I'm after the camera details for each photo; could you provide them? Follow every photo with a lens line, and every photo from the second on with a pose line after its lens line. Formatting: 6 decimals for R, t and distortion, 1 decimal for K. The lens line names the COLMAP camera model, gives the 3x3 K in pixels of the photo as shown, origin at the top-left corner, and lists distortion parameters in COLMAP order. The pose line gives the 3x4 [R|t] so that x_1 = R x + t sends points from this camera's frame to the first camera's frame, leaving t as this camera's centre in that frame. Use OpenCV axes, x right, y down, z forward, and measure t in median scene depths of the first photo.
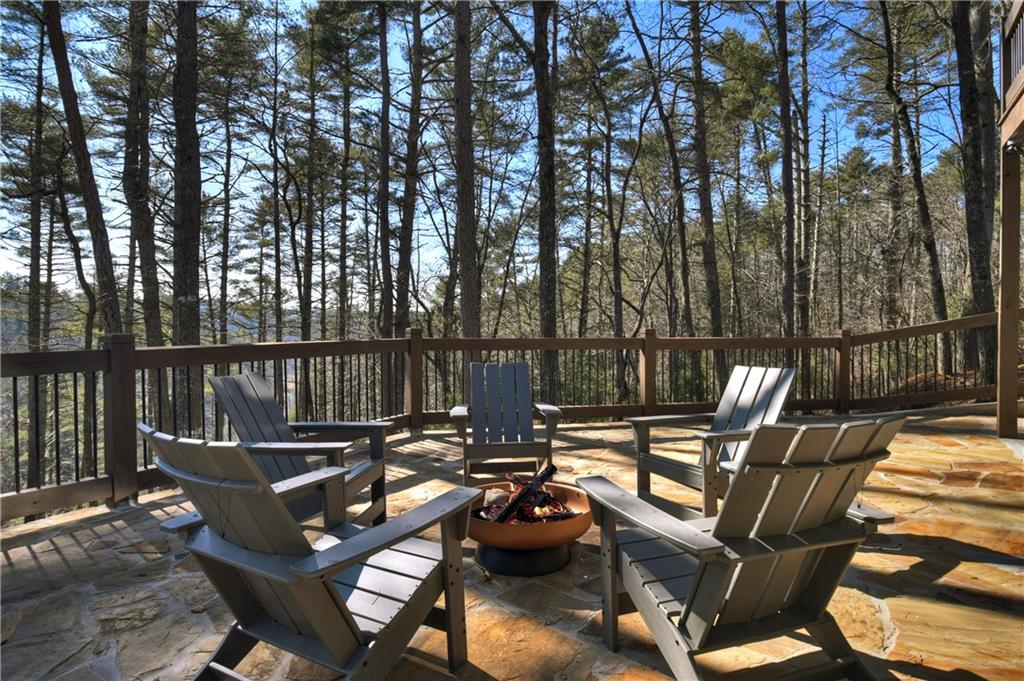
lens RADIAL K [[557.5, 0, 502.3], [0, 557.5, 323.8], [0, 0, 1]] dist [-0.000862, 0.000287]
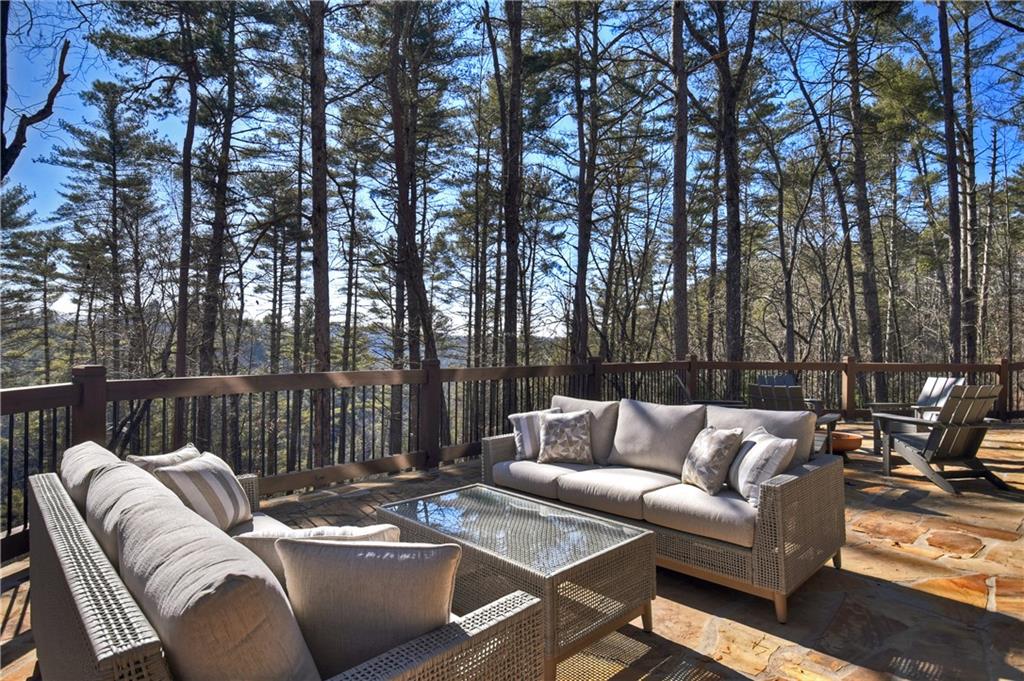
lens RADIAL K [[563.1, 0, 512.0], [0, 563.1, 340.5], [0, 0, 1]] dist [0.043784, -0.034329]
pose [[0.983447, 0.004490, -0.181141, -0.064680], [-0.006900, 0.999896, -0.012674, -0.001494], [0.181066, 0.013714, 0.983375, -0.121502]]
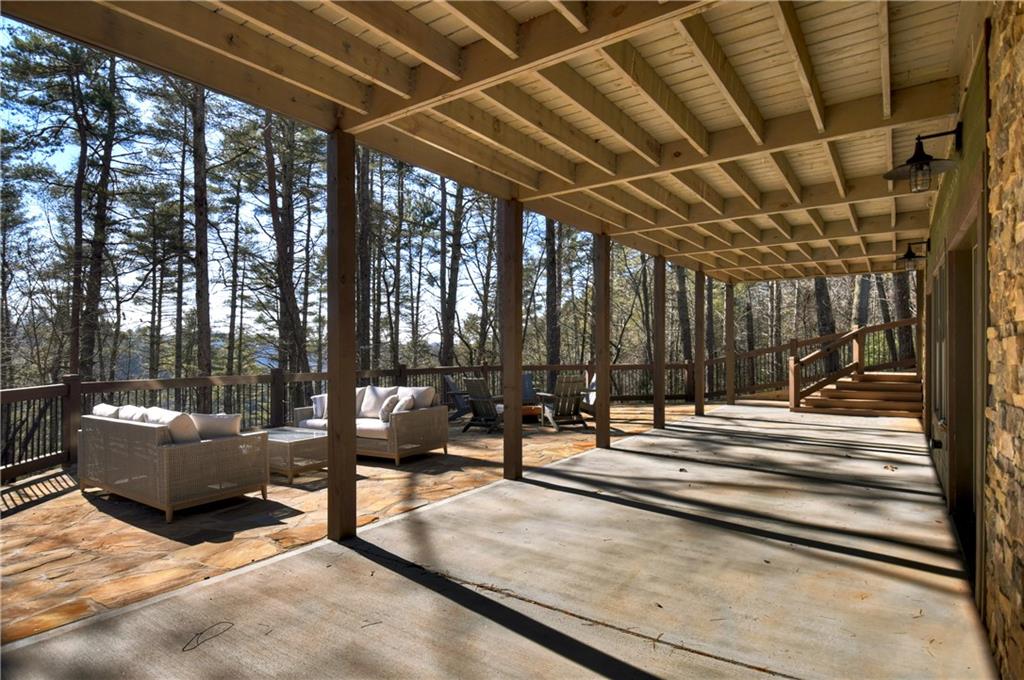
lens RADIAL K [[567.6, 0, 512.0], [0, 567.6, 340.0], [0, 0, 1]] dist [-0.004829, 0.000749]
pose [[0.999899, -0.008923, -0.011079, -0.016477], [0.008625, 0.999607, -0.026678, -0.002319], [0.011313, 0.026580, 0.999583, -0.205419]]
